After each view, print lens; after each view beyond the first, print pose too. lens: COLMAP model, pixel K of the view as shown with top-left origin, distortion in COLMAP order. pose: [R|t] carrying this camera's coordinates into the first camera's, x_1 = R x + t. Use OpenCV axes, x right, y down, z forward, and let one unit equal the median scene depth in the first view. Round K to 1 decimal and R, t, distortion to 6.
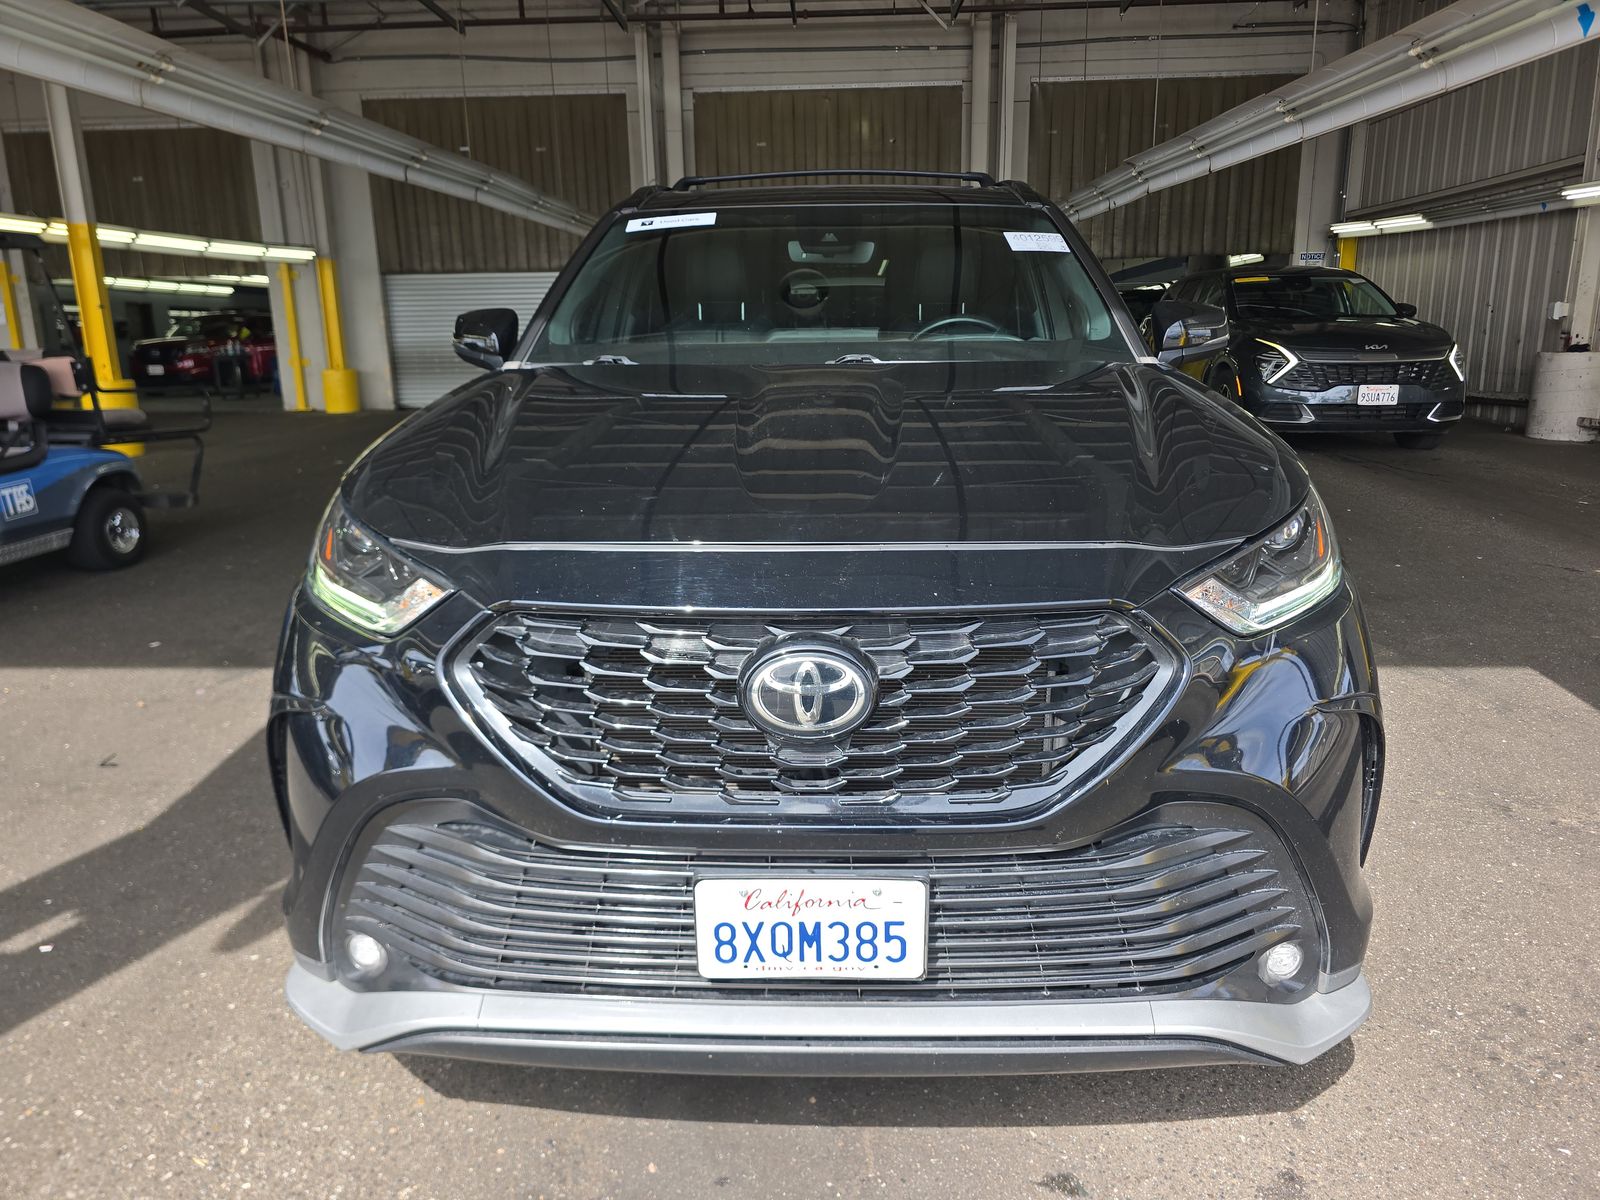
lens RADIAL K [[1118.8, 0, 805.4], [0, 1118.8, 596.2], [0, 0, 1]] dist [0.059571, -0.053629]
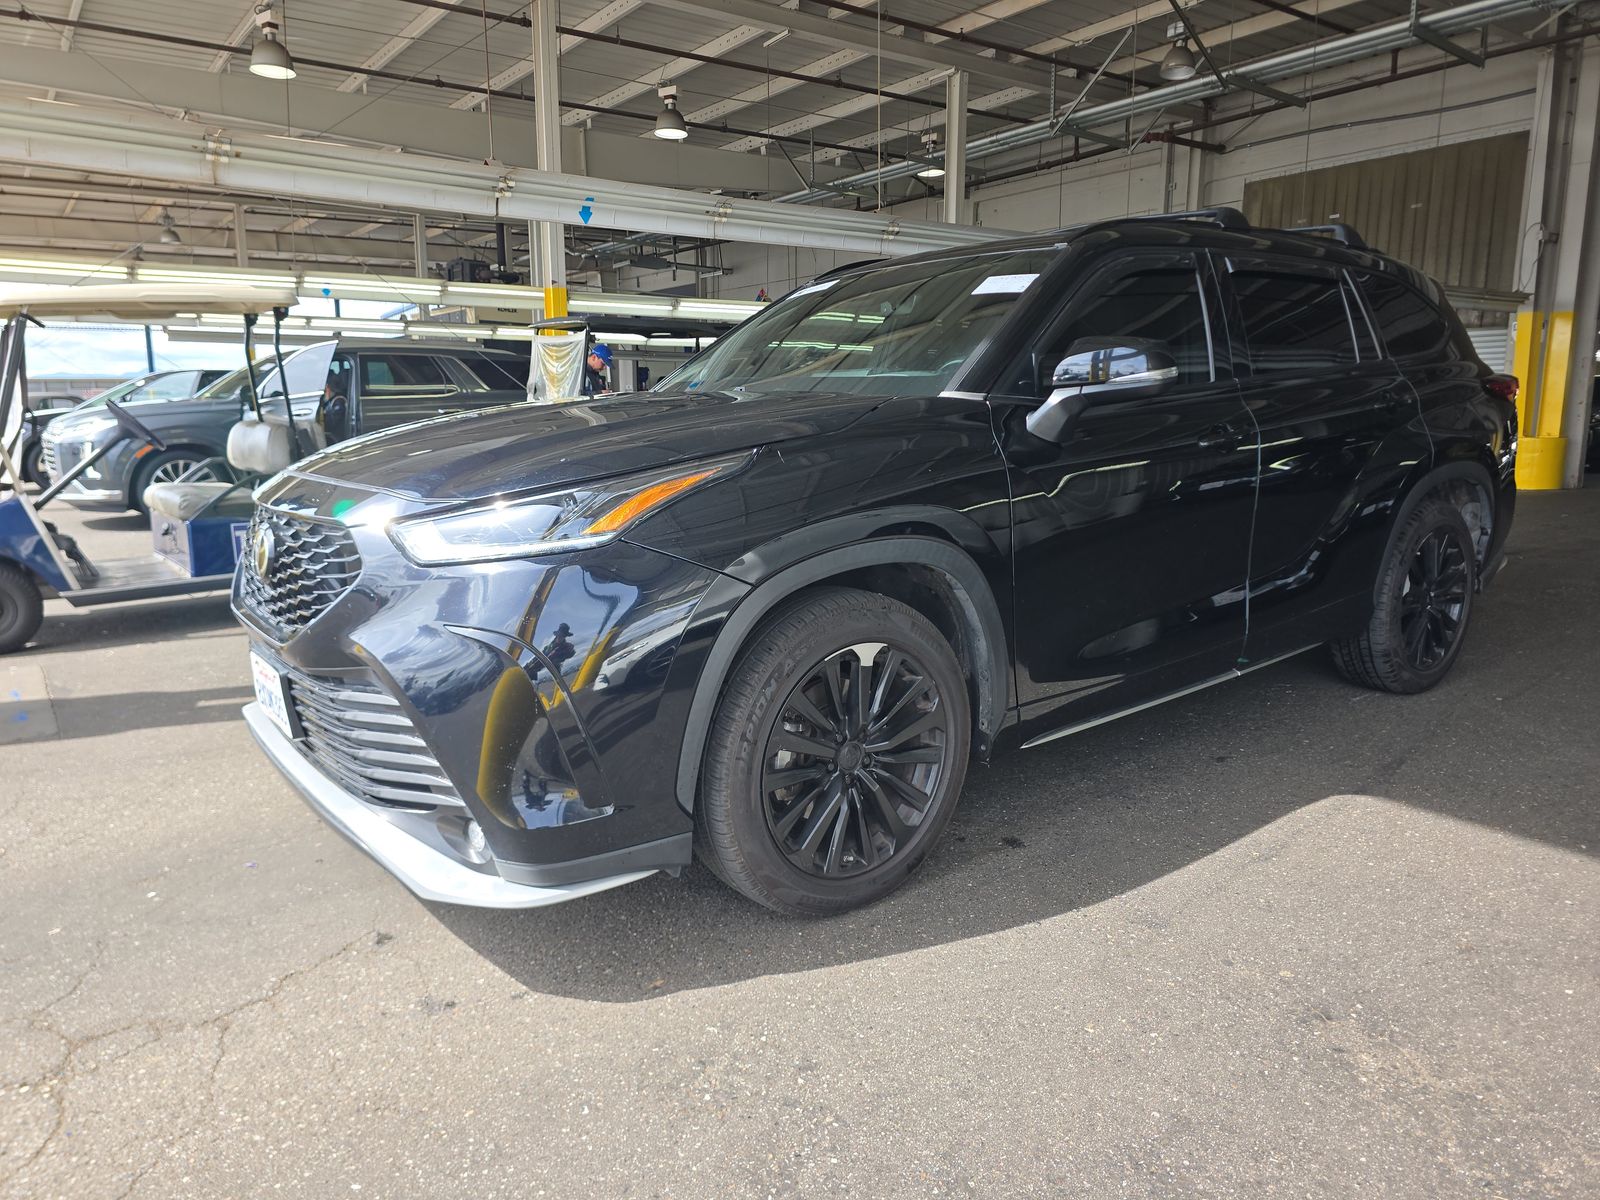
lens RADIAL K [[1118.8, 0, 805.4], [0, 1118.8, 596.2], [0, 0, 1]] dist [0.059571, -0.053629]
pose [[0.617449, 0.146180, -0.772909, 0.246645], [-0.194509, 0.980441, 0.030044, -0.009121], [0.762183, 0.131787, 0.633805, 0.065916]]
